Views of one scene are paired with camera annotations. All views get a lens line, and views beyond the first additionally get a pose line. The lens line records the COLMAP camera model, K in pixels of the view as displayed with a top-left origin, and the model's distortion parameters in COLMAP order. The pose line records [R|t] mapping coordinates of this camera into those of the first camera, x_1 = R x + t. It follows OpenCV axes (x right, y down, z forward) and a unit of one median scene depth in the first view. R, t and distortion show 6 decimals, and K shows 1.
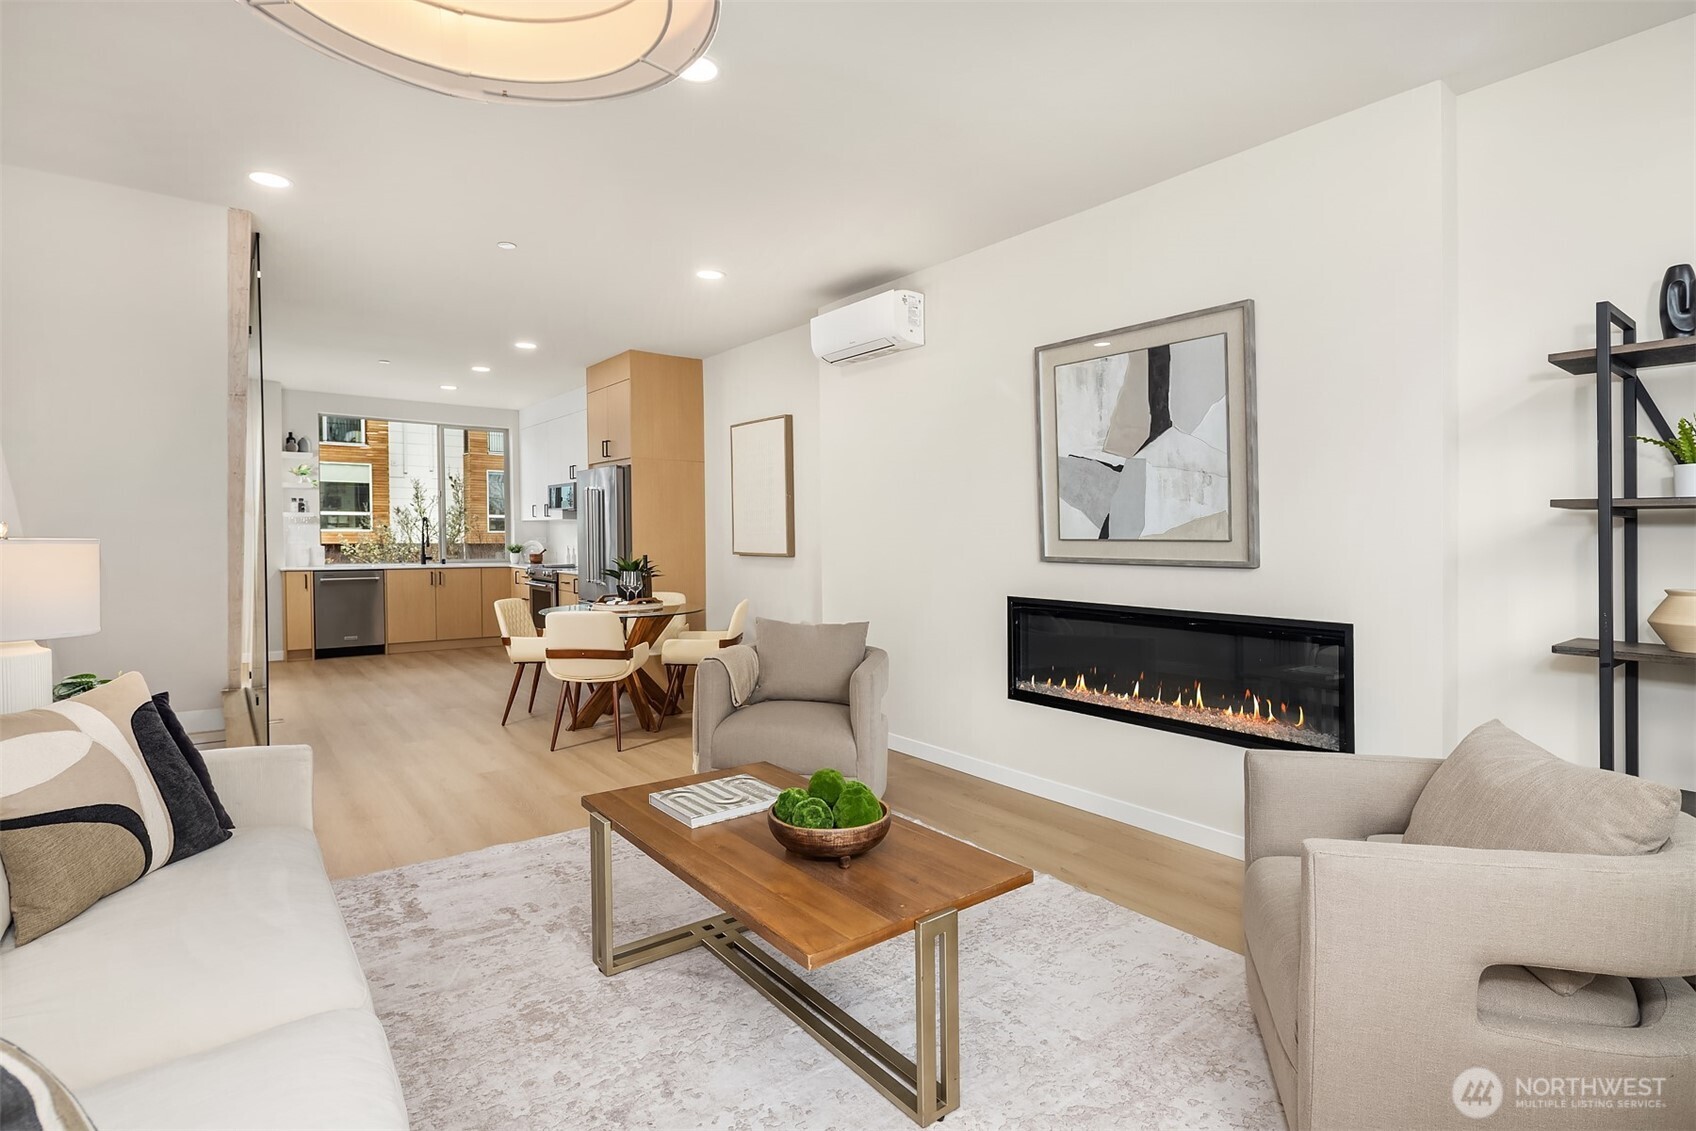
lens RADIAL K [[829.1, 0, 886.2], [0, 829.1, 577.2], [0, 0, 1]] dist [0.010018, -0.005804]
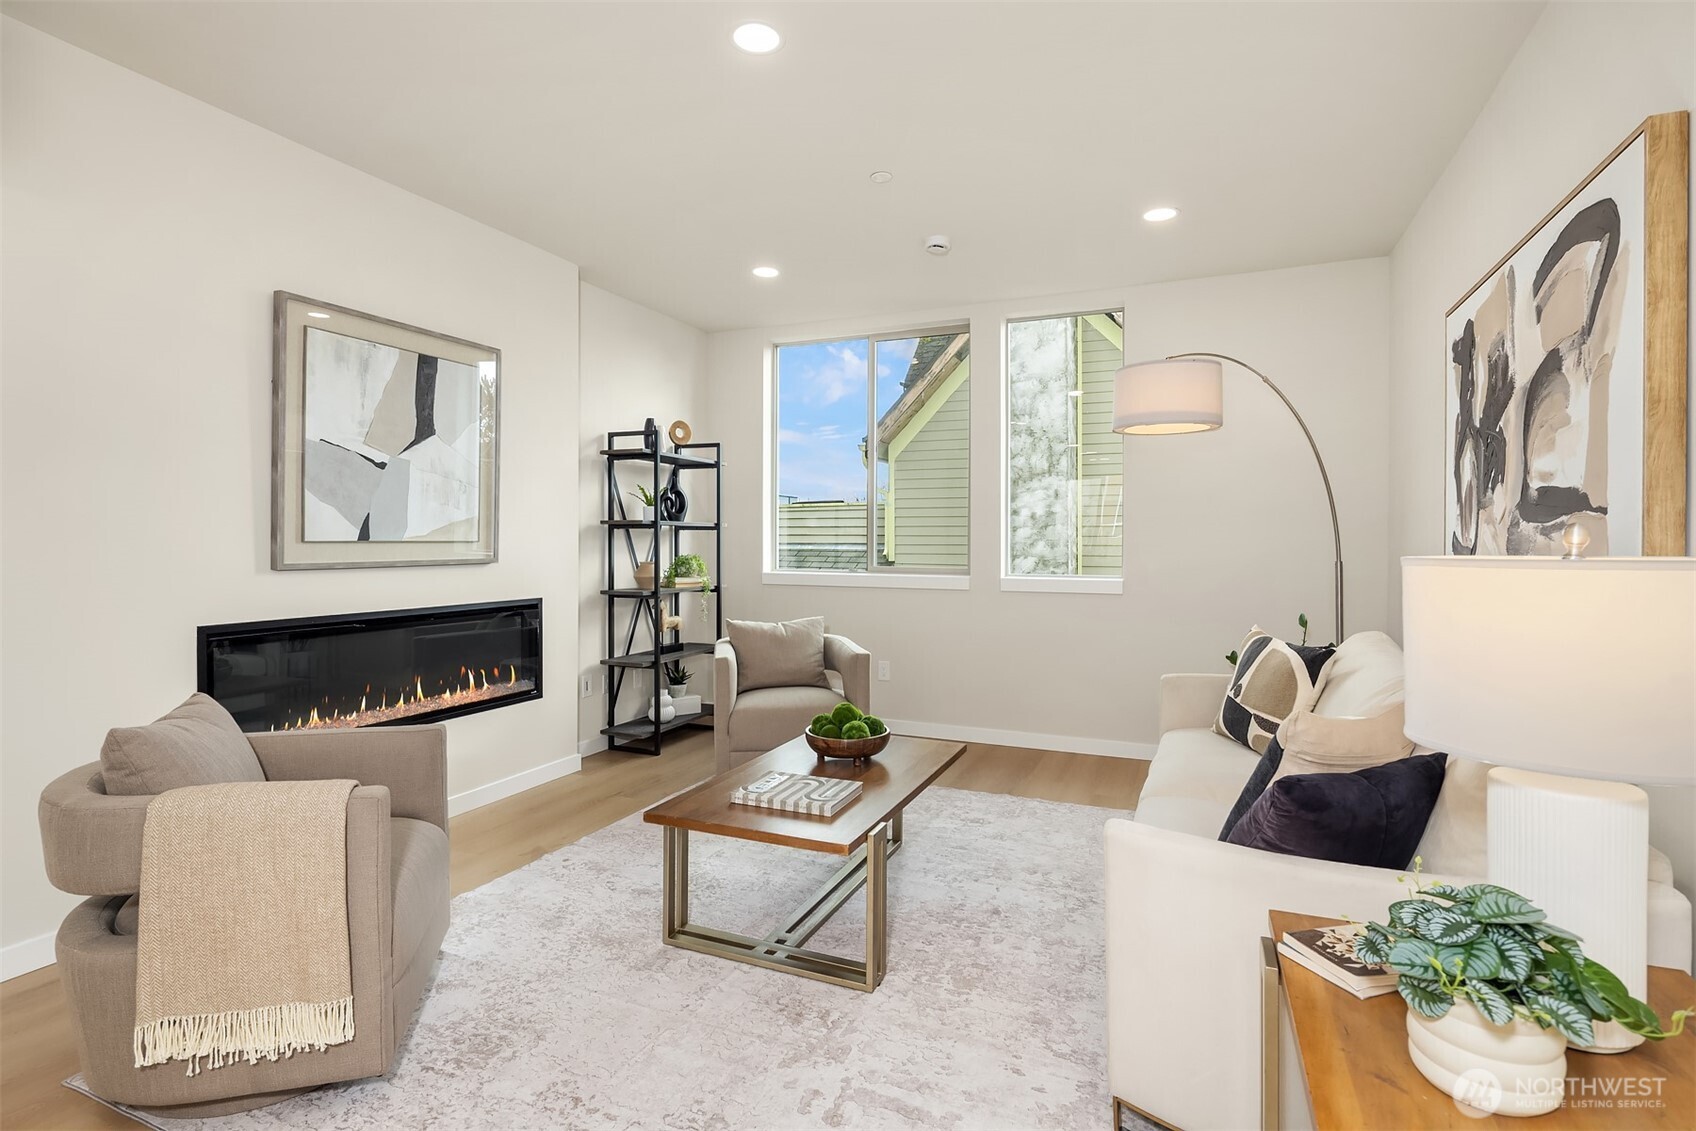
lens RADIAL K [[829.1, 0, 844.8], [0, 829.1, 539.4], [0, 0, 1]] dist [0.010018, -0.005804]
pose [[-0.457647, -0.000971, 0.889133, -0.815011], [0.038925, 0.999019, 0.021126, -0.048864], [-0.888281, 0.044277, -0.457160, 0.998821]]
